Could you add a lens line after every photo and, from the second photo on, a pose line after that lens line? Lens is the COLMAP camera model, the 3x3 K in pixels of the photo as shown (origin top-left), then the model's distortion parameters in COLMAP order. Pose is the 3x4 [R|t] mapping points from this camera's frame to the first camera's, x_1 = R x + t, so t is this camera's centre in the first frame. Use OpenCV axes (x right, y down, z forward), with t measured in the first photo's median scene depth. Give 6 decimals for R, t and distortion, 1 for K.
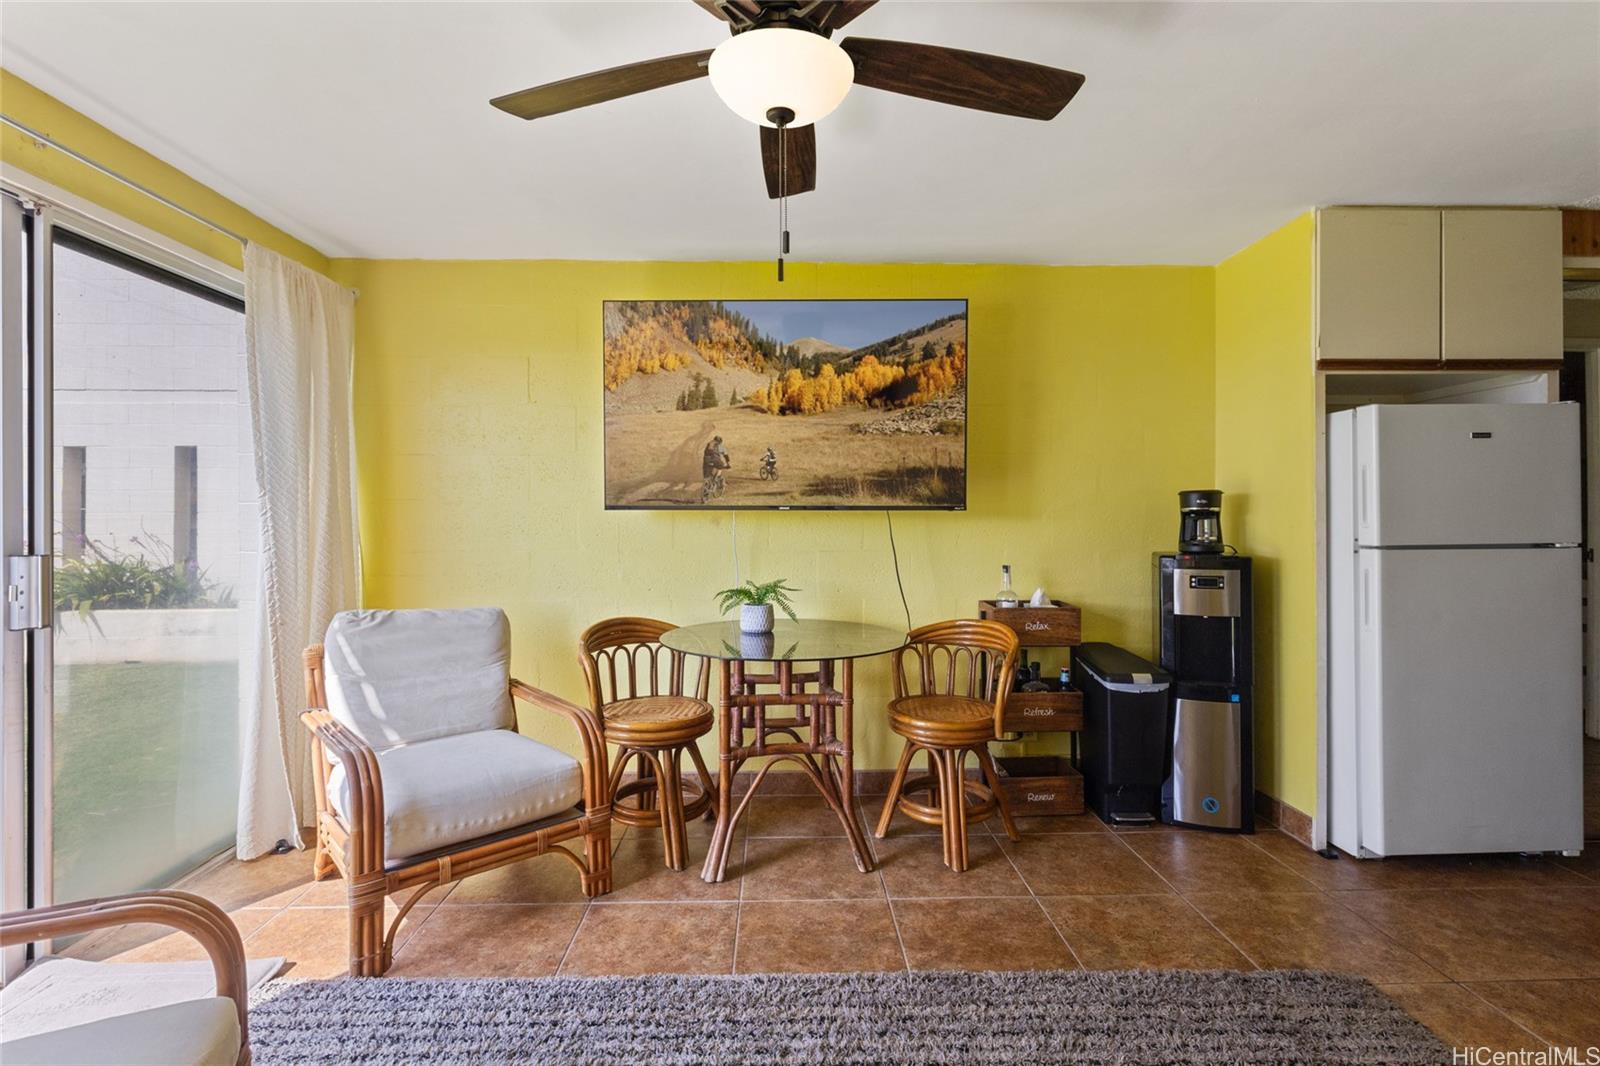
lens RADIAL K [[745.1, 0, 798.9], [0, 745.1, 517.1], [0, 0, 1]] dist [0.003471, 0.000587]
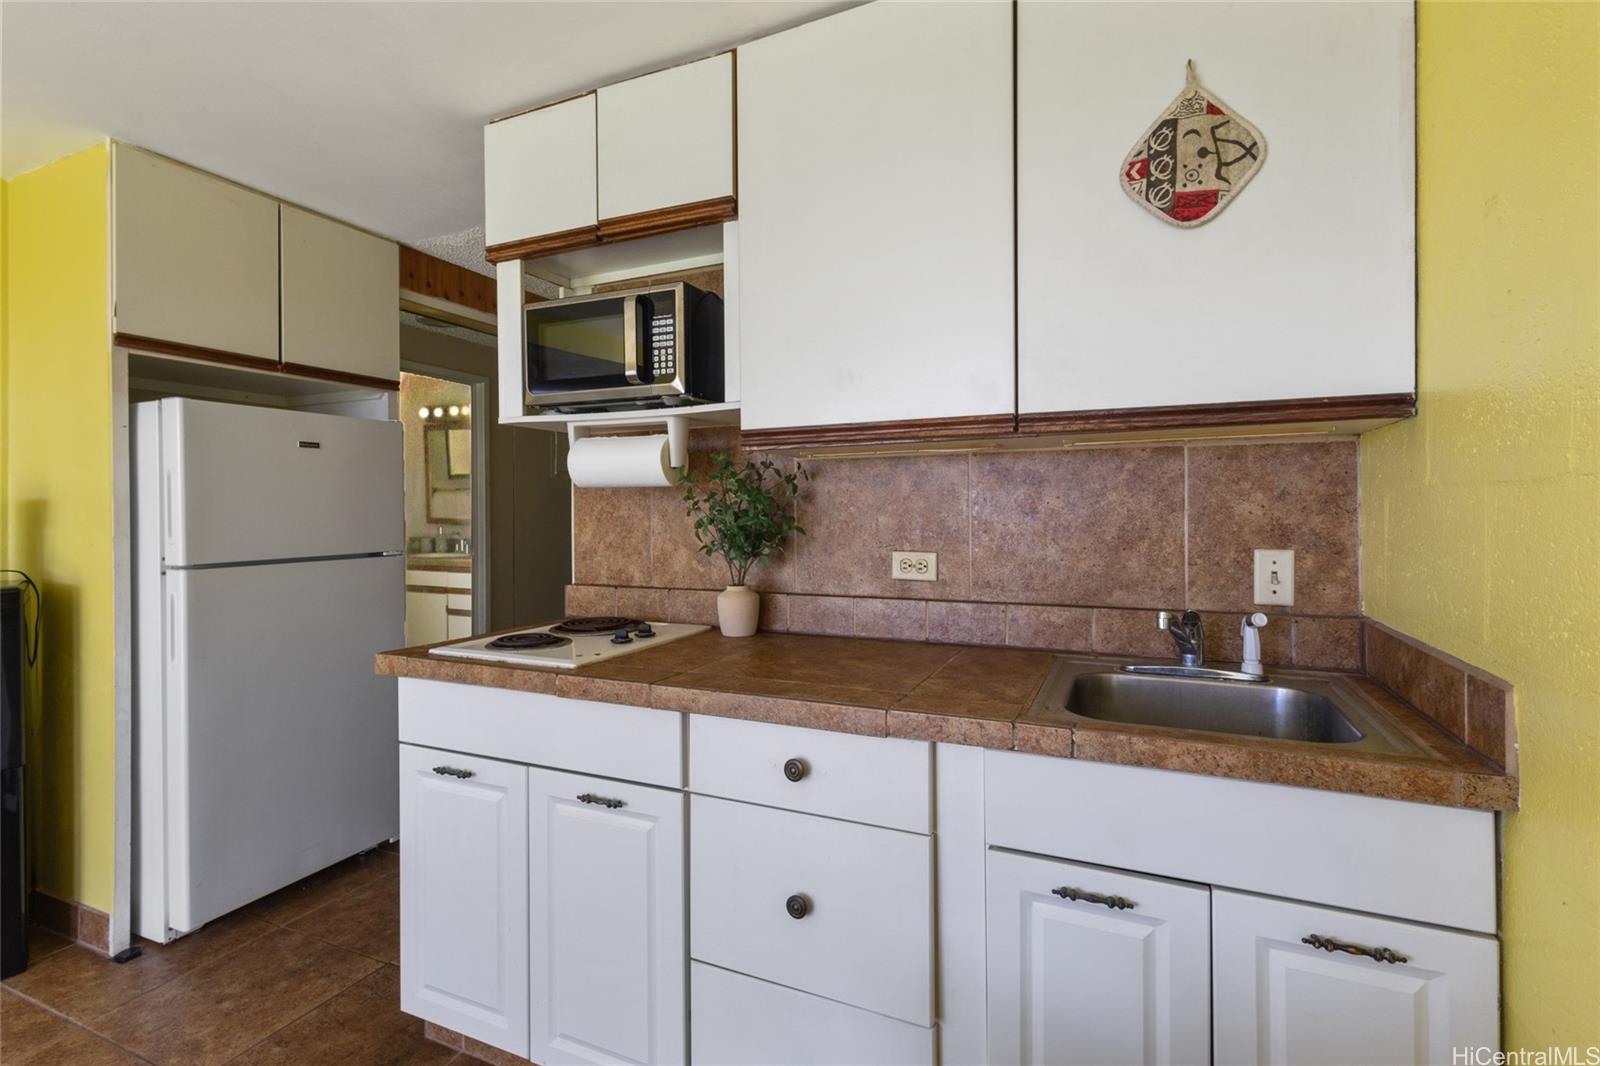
lens RADIAL K [[748.9, 0, 798.0], [0, 748.9, 511.0], [0, 0, 1]] dist [0.003662, 0.000929]
pose [[0.432958, 0.001313, 0.901413, 0.291295], [0.004953, 0.999980, -0.003835, -0.015544], [-0.901400, 0.006126, 0.432943, 0.005388]]
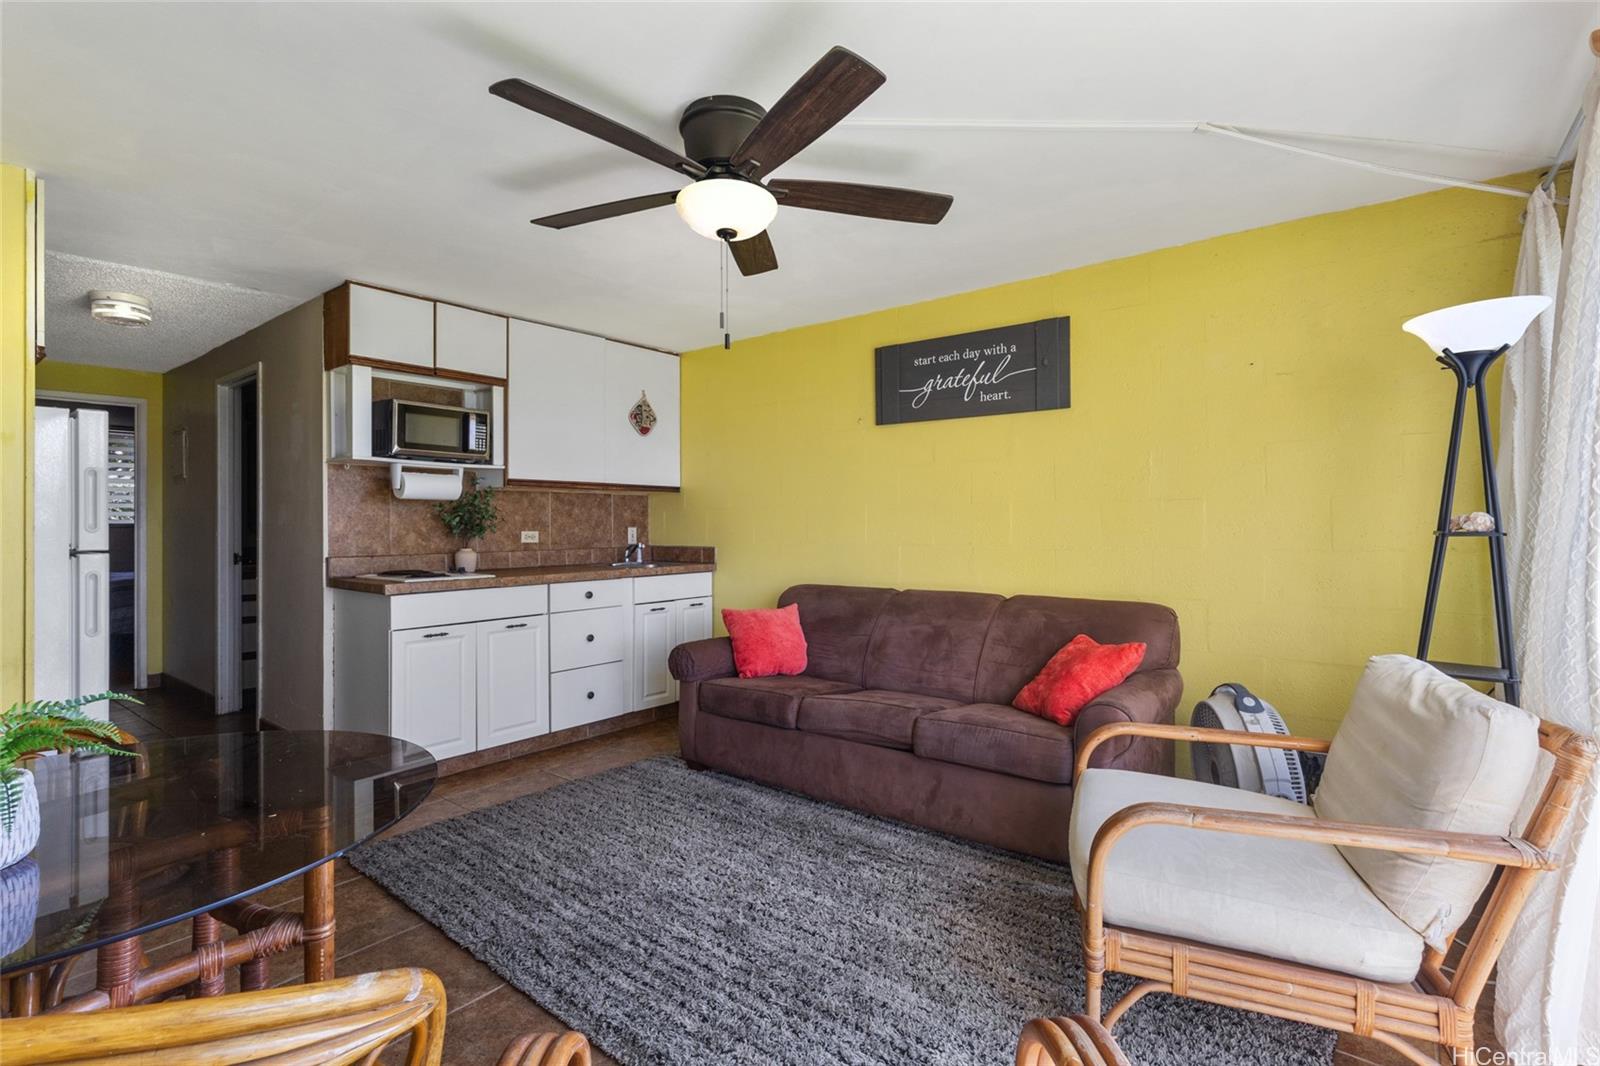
lens RADIAL K [[762.3, 0, 806.8], [0, 762.3, 523.5], [0, 0, 1]] dist [0.004915, 0.000815]
pose [[-0.769823, 0.007892, 0.638209, -0.597833], [0.008204, 0.999963, -0.002469, 0.012387], [-0.638205, 0.003336, -0.769859, 1.123025]]
